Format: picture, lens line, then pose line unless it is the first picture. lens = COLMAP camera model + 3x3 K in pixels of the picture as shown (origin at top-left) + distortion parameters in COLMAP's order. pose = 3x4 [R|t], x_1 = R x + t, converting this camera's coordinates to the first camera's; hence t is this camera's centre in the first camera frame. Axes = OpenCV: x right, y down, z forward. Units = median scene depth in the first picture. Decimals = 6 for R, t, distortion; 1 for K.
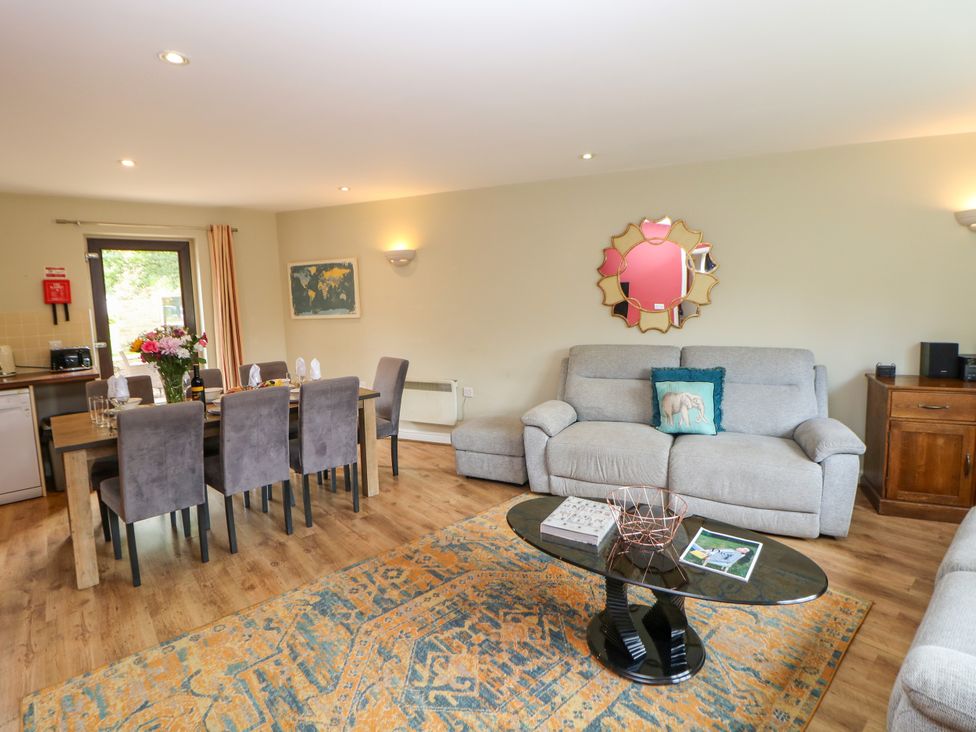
lens RADIAL K [[517.2, 0, 491.1], [0, 517.2, 350.6], [0, 0, 1]] dist [-0.004364, -0.001596]
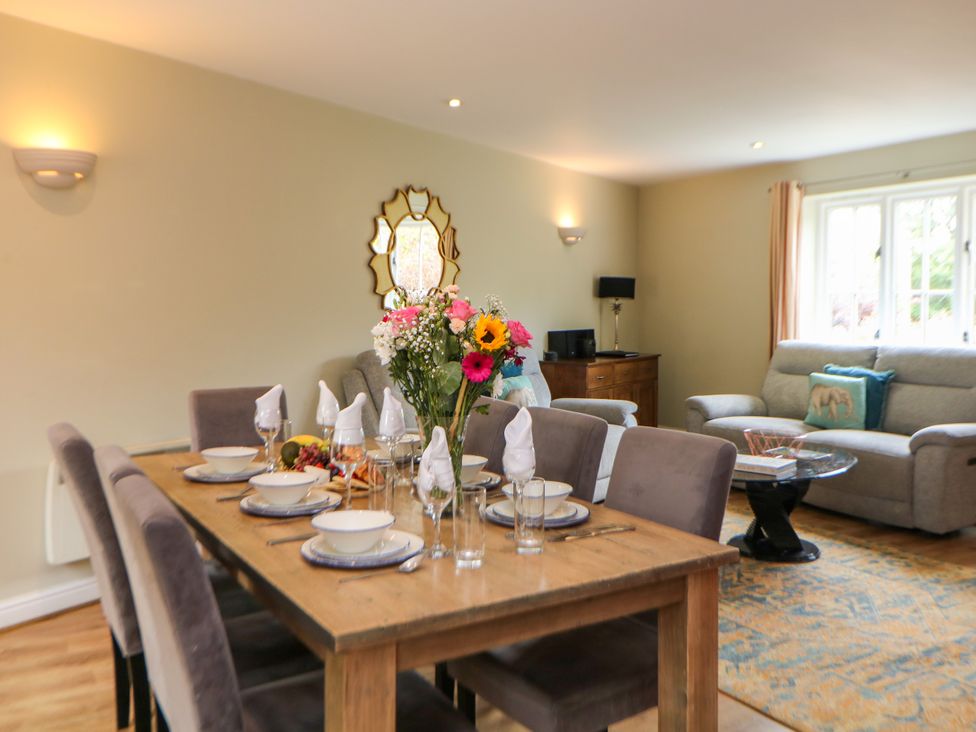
lens RADIAL K [[876.0, 0, 488.0], [0, 876.0, 366.0], [0, 0, 1]] dist [0.003605, 0.002173]
pose [[0.156914, -0.050871, 0.986301, -1.858887], [0.091680, 0.995110, 0.036740, -0.033232], [-0.983348, 0.084659, 0.160811, 1.245884]]
